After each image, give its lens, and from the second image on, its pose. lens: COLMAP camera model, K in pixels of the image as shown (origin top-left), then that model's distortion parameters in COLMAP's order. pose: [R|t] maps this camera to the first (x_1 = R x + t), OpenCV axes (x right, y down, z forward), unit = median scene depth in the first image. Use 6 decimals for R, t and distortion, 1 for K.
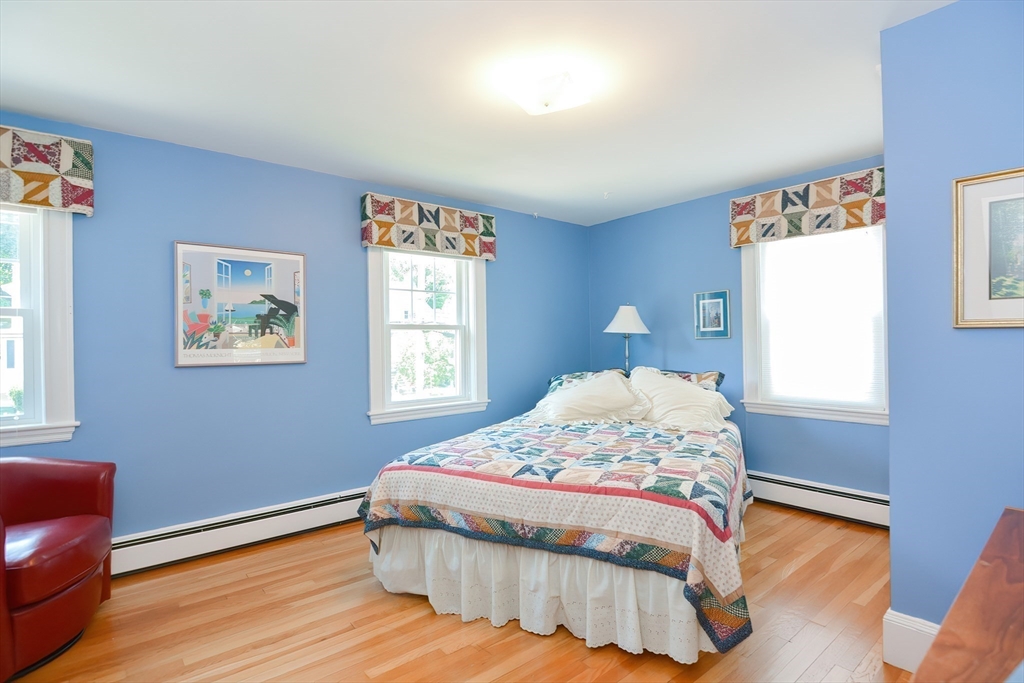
lens RADIAL K [[496.0, 0, 509.3], [0, 496.0, 344.9], [0, 0, 1]] dist [-0.000363, -0.004789]
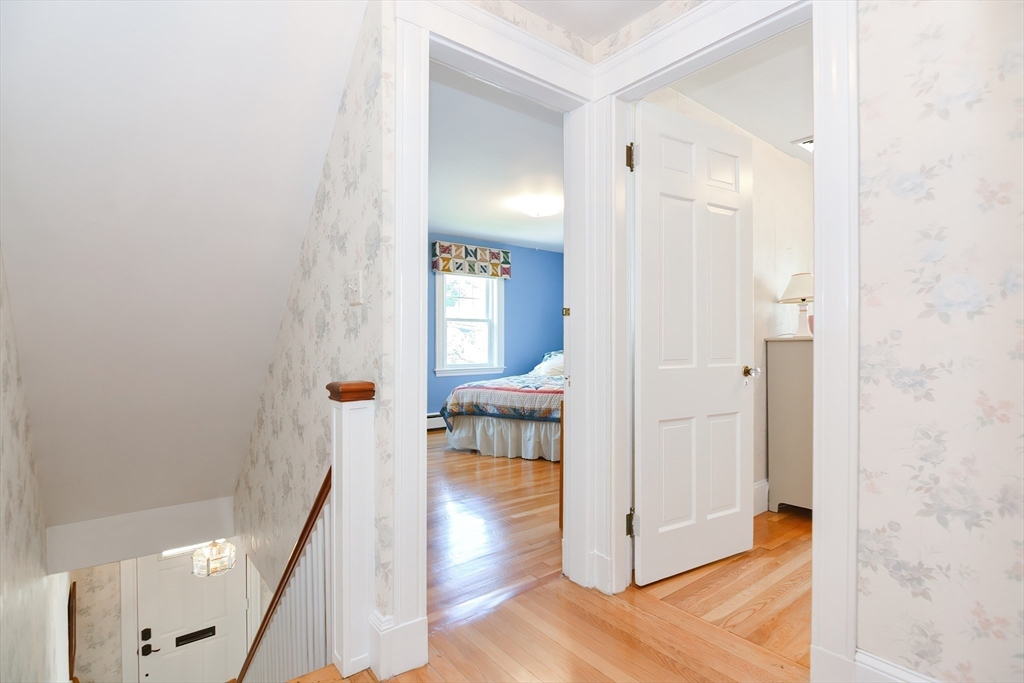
lens RADIAL K [[496.0, 0, 510.3], [0, 496.0, 340.2], [0, 0, 1]] dist [-0.000363, -0.004789]
pose [[0.999791, 0.012111, -0.016463, 0.000531], [-0.012221, 0.999904, -0.006589, 0.043887], [0.016381, 0.006789, 0.999843, -0.699816]]
